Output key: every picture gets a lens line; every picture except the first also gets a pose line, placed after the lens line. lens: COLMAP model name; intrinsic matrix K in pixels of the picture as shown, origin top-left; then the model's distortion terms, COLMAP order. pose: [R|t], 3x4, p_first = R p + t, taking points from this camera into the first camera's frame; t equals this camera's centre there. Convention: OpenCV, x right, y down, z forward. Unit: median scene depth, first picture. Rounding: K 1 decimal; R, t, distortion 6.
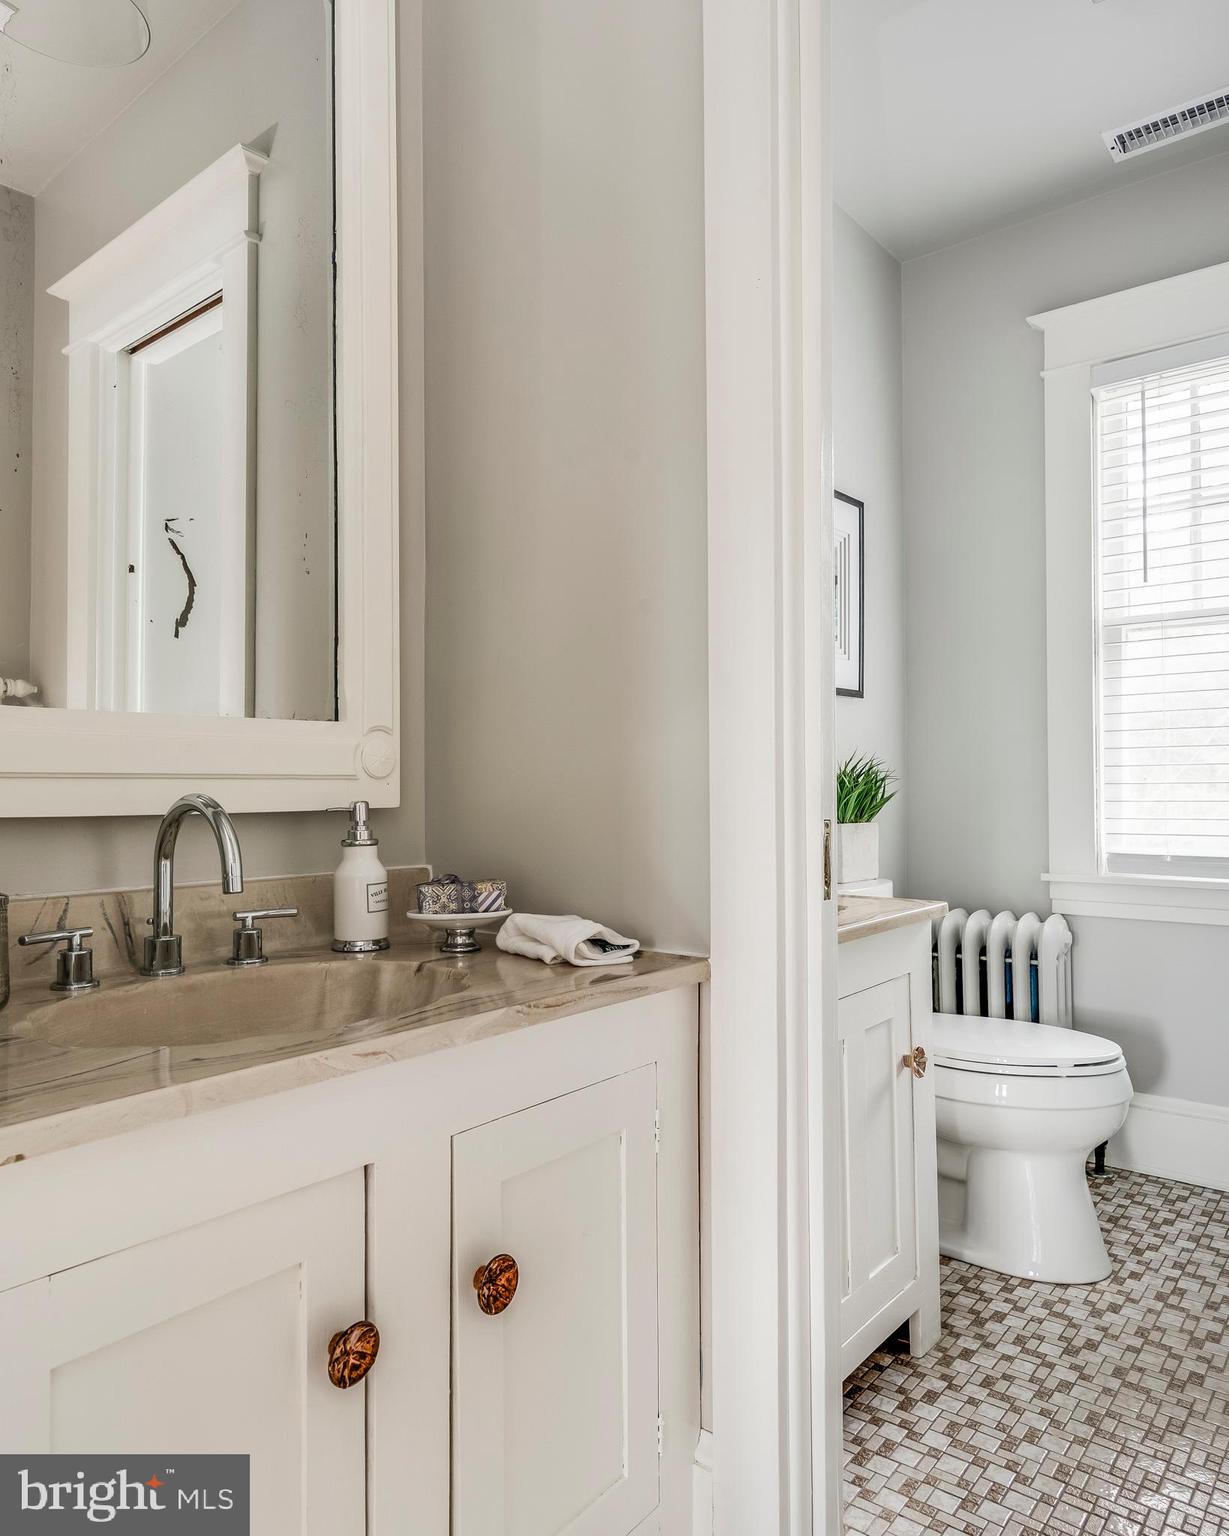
lens RADIAL K [[1022.2, 0, 614.8], [0, 1022.2, 782.9], [0, 0, 1]] dist [-0.000229, -0.001233]
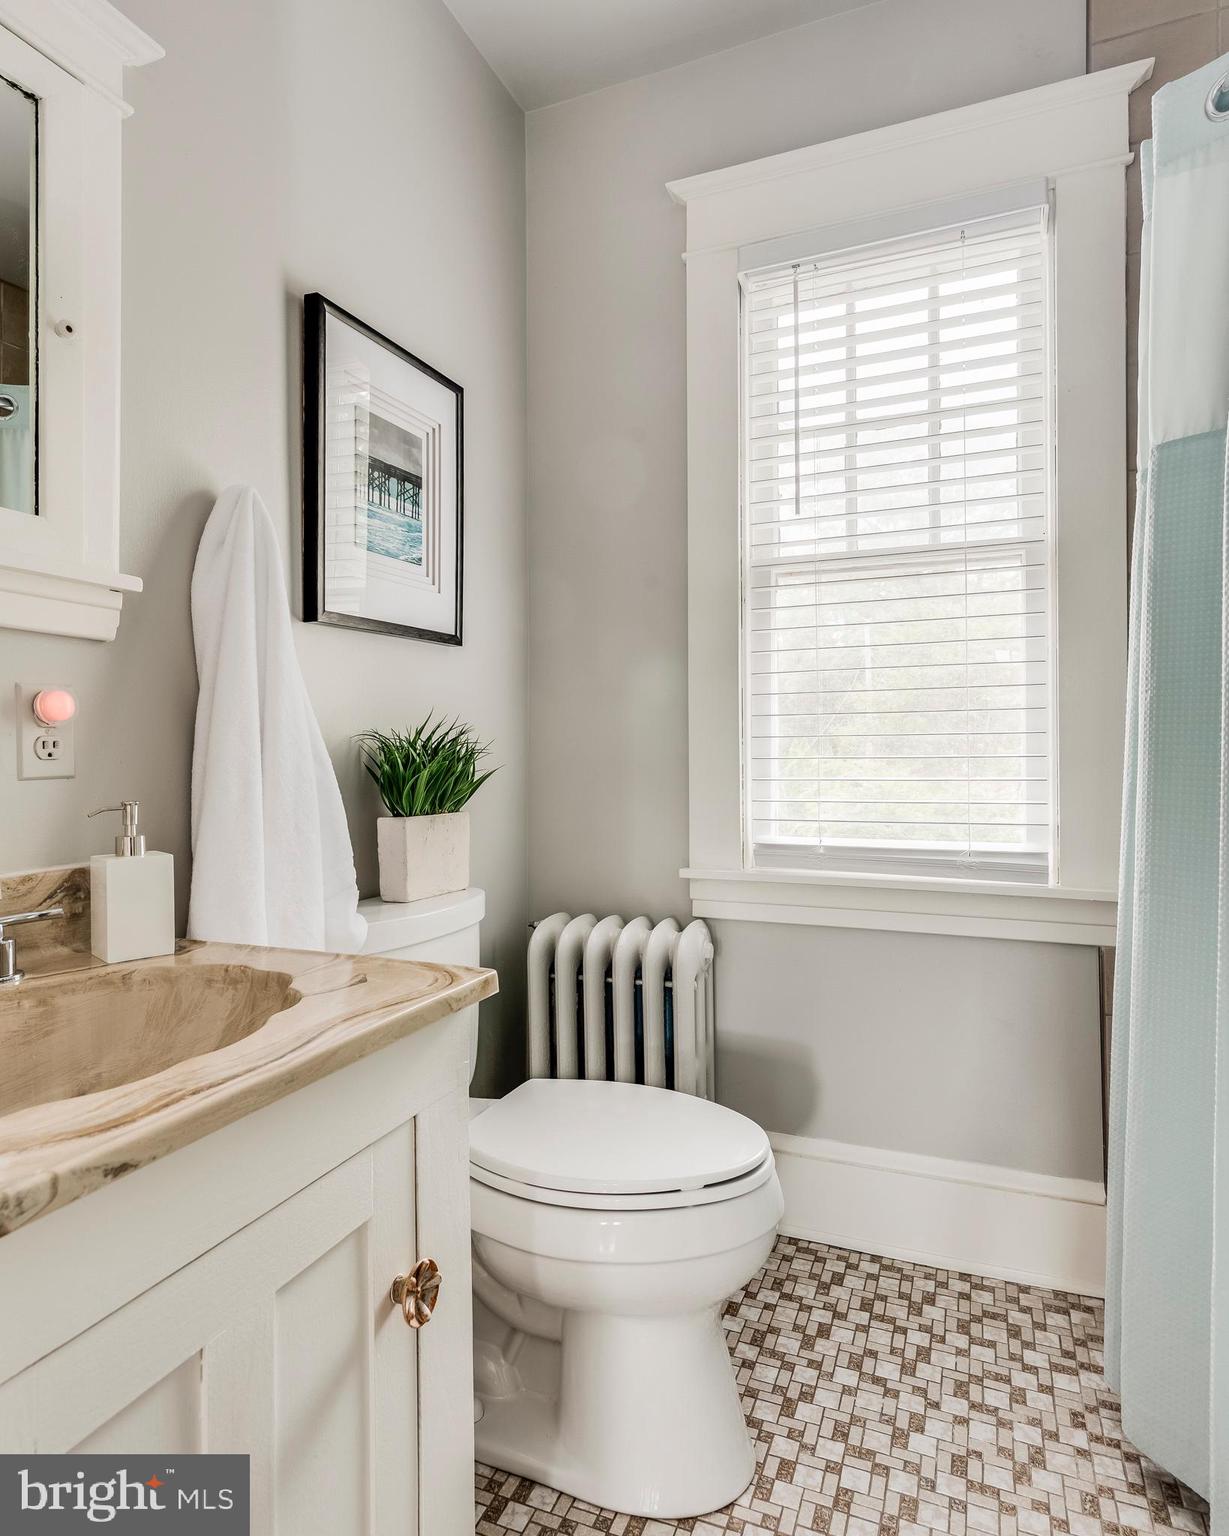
lens RADIAL K [[902.0, 0, 614.8], [0, 902.0, 759.5], [0, 0, 1]] dist [0.000418, 0.000257]
pose [[0.958019, -0.000566, 0.286703, 0.170856], [-0.002353, 0.999949, 0.009835, -0.005424], [-0.286694, -0.010097, 0.957969, 0.346440]]
